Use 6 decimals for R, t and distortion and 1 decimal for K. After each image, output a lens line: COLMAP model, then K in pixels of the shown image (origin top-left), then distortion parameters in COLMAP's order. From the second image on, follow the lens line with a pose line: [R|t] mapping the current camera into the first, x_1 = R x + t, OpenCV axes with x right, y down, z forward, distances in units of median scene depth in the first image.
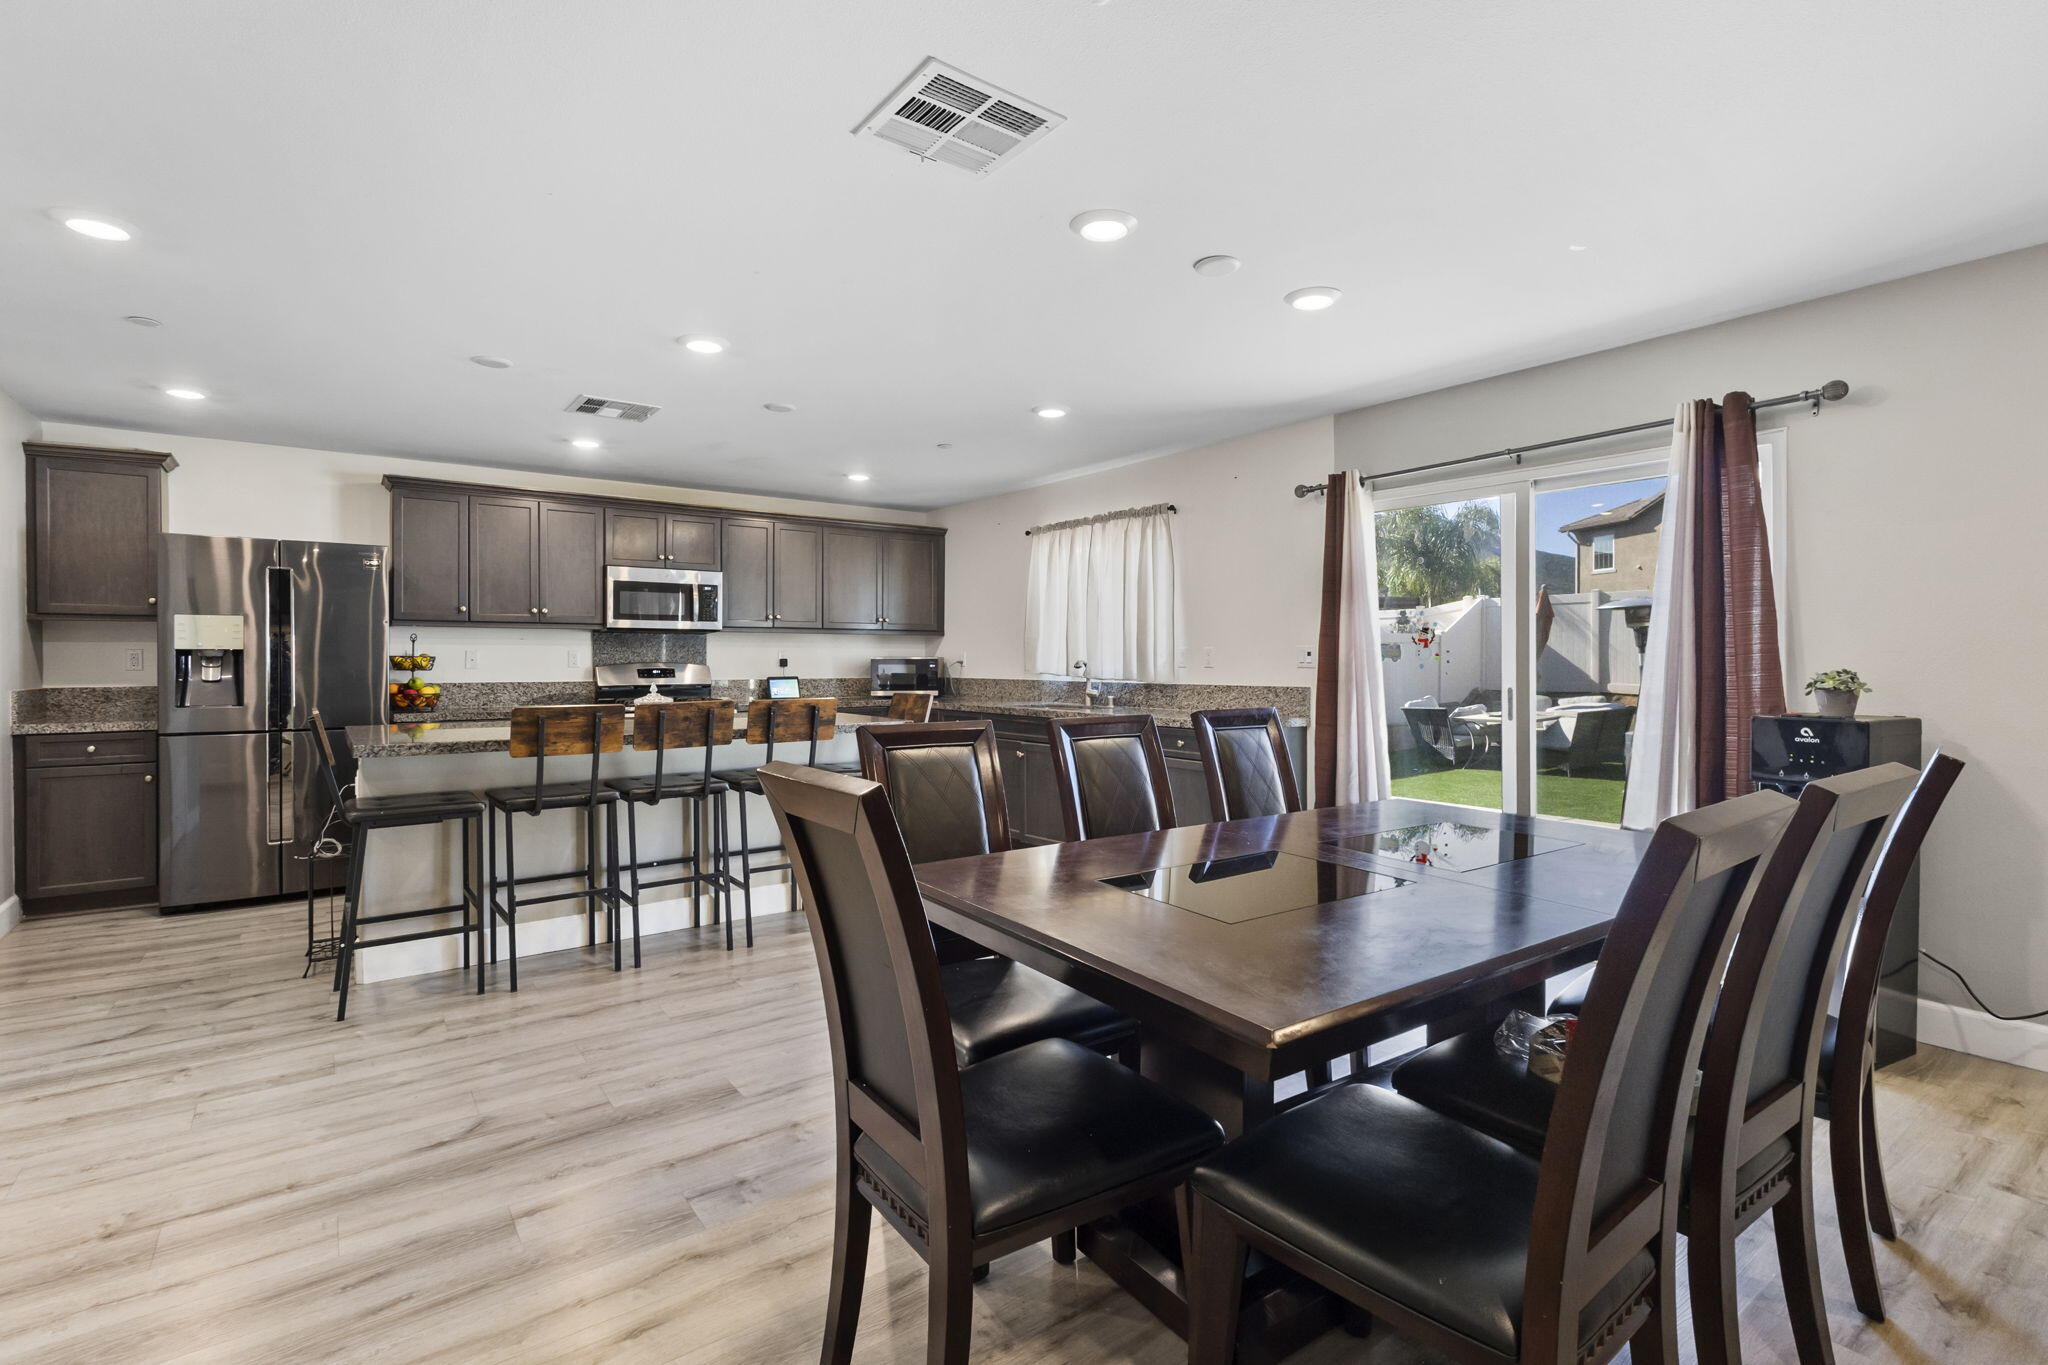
lens RADIAL K [[975.3, 0, 1021.4], [0, 975.3, 653.6], [0, 0, 1]] dist [0.005577, 0.000570]
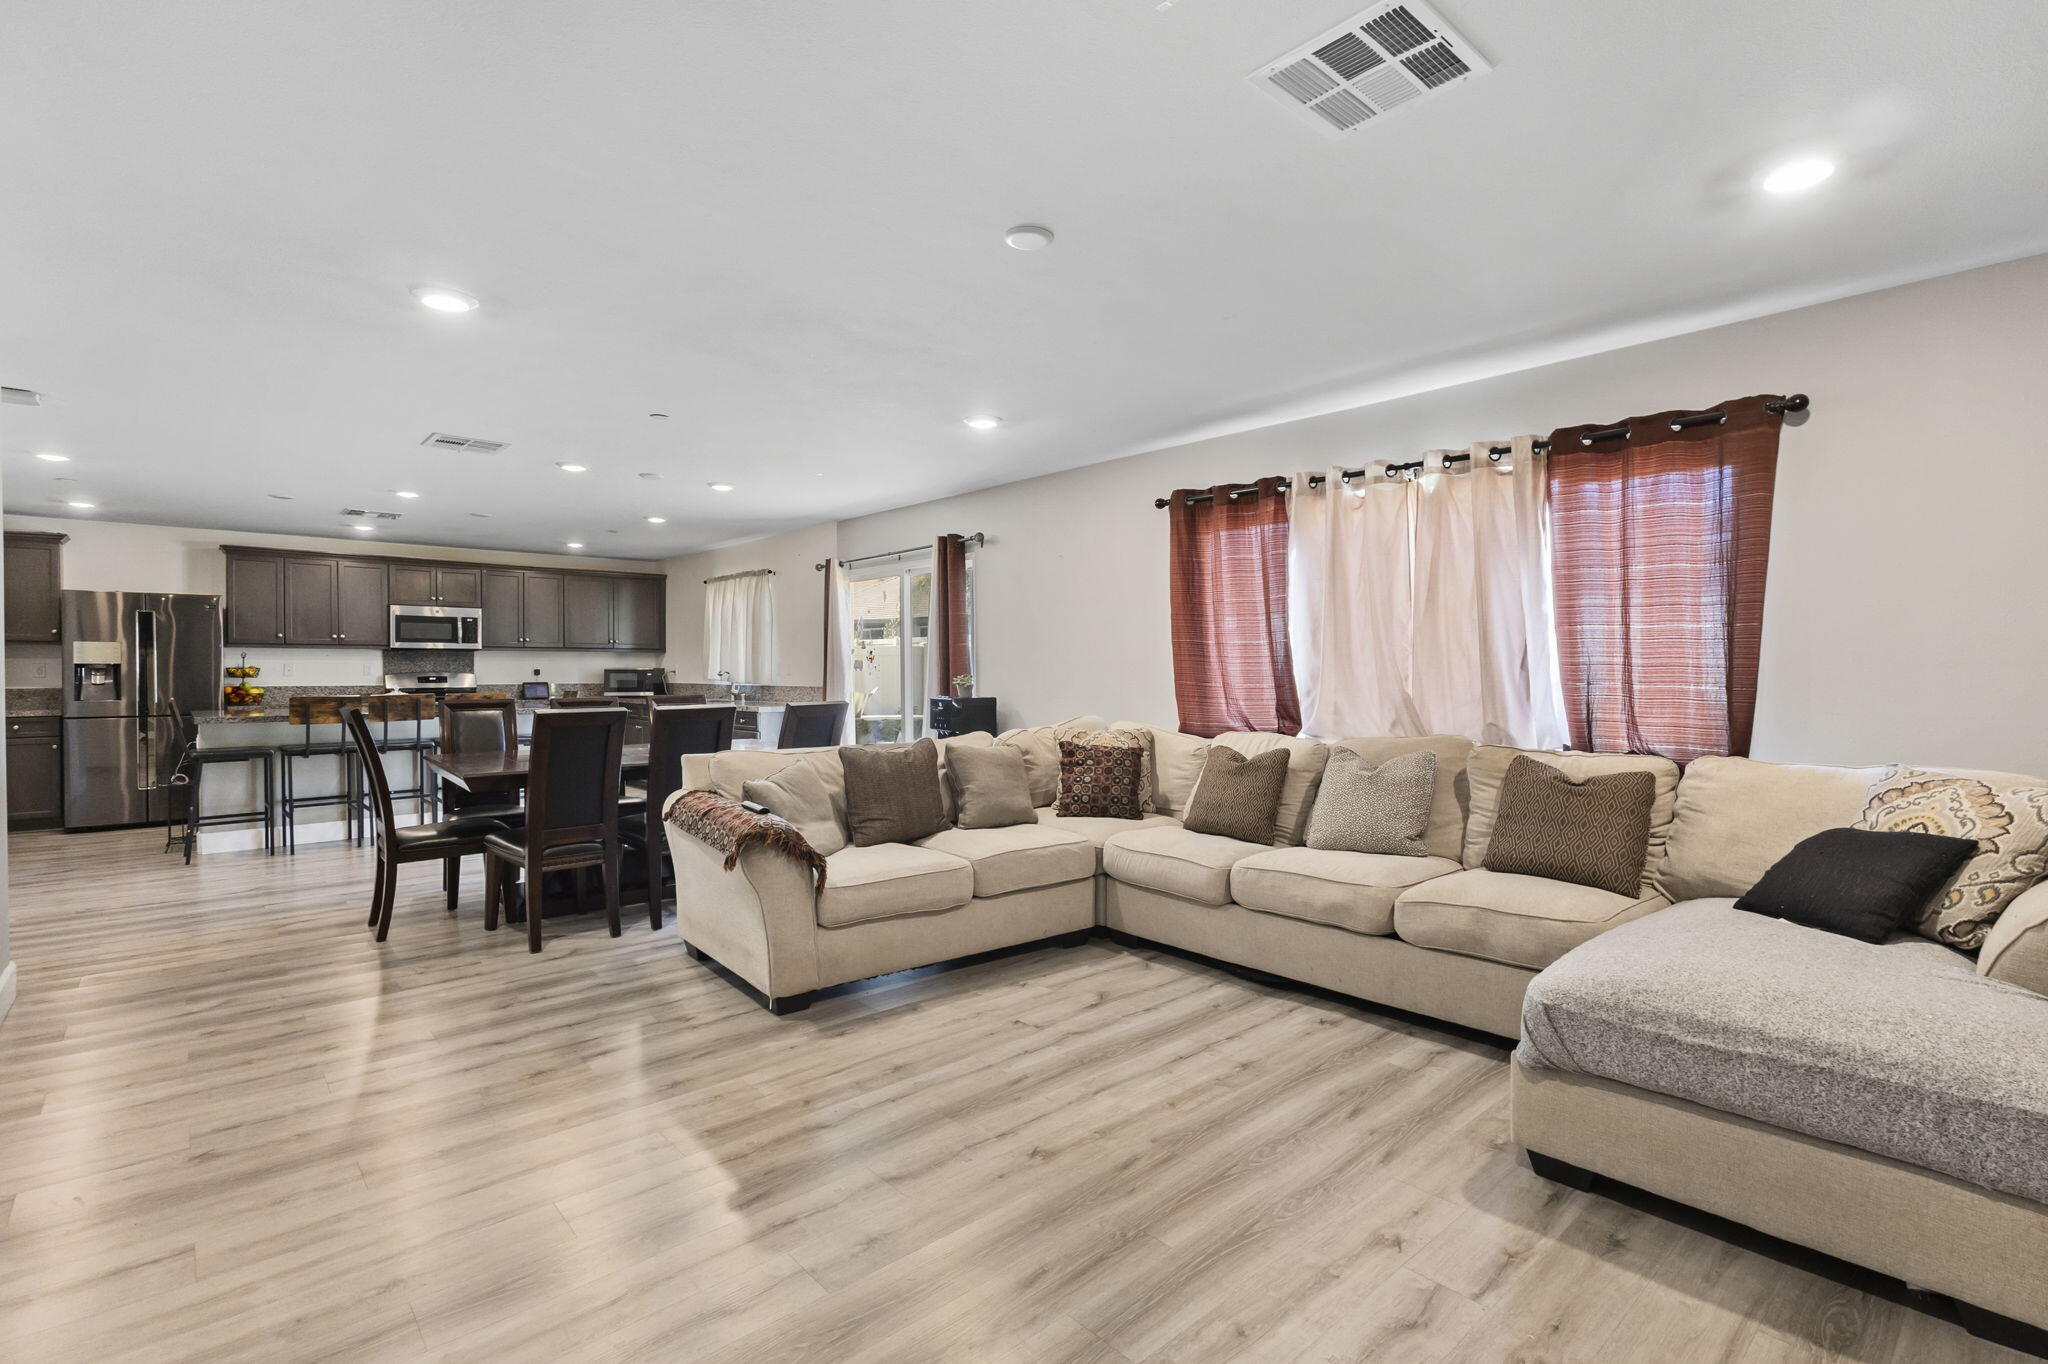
lens RADIAL K [[975.3, 0, 1039.3], [0, 975.3, 674.4], [0, 0, 1]] dist [0.005577, 0.000570]
pose [[0.995188, -0.001901, 0.097963, 0.469000], [0.000770, 0.999933, 0.011584, -0.004108], [-0.097978, -0.011453, 0.995123, -0.643534]]
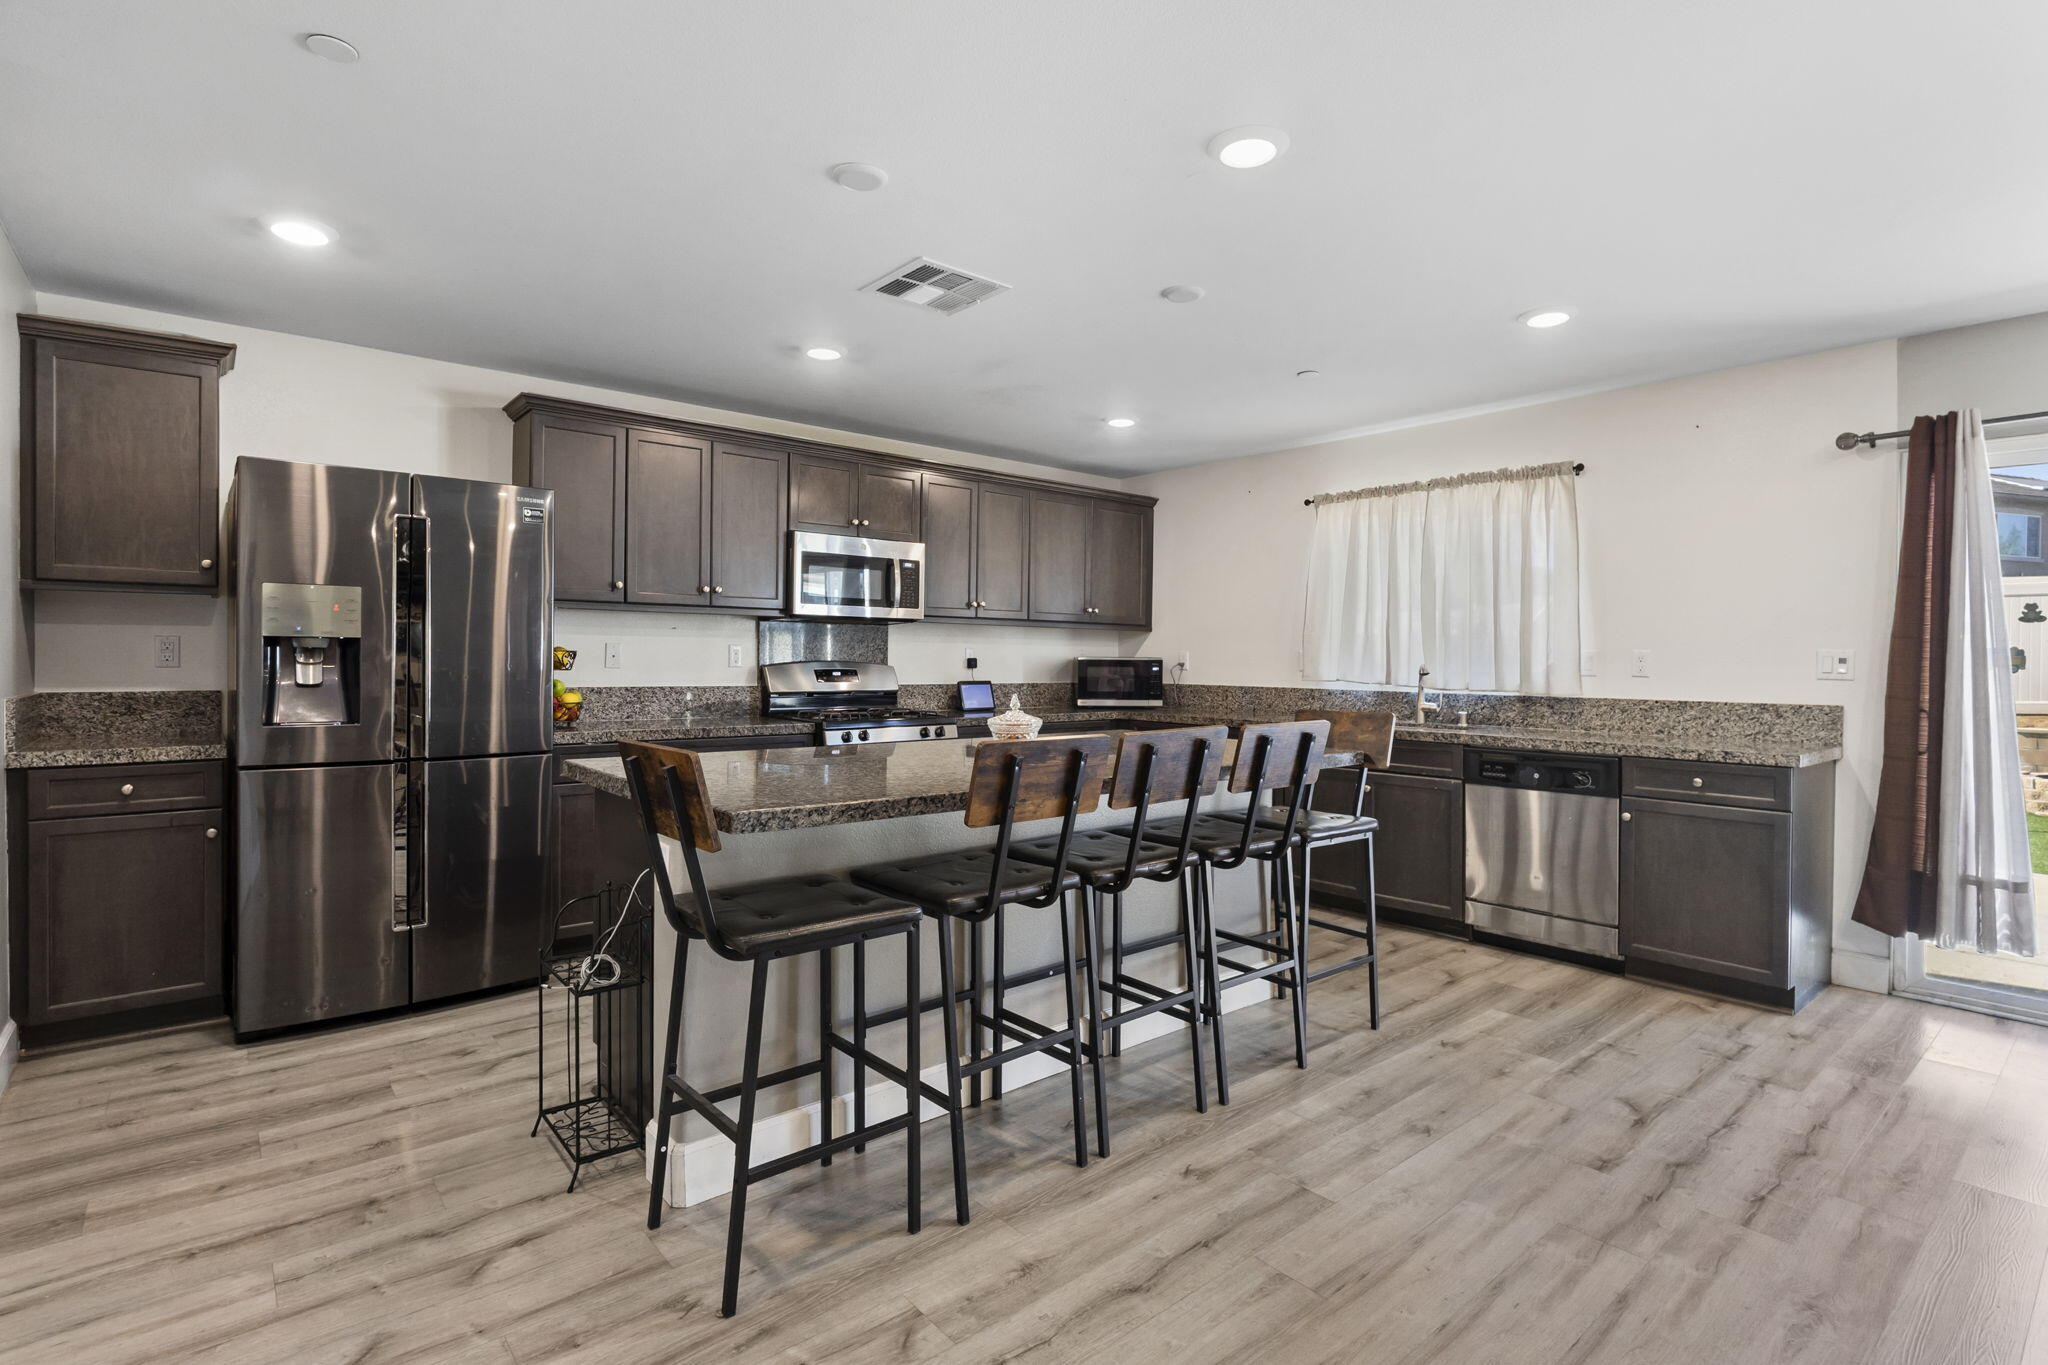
lens RADIAL K [[997.6, 0, 1020.1], [0, 997.6, 655.4], [0, 0, 1]] dist [-0.005689, -0.000551]
pose [[0.997496, 0.011026, 0.069863, -0.368952], [-0.011246, 0.999933, 0.002769, 0.000796], [-0.069828, -0.003547, 0.997553, 0.277448]]
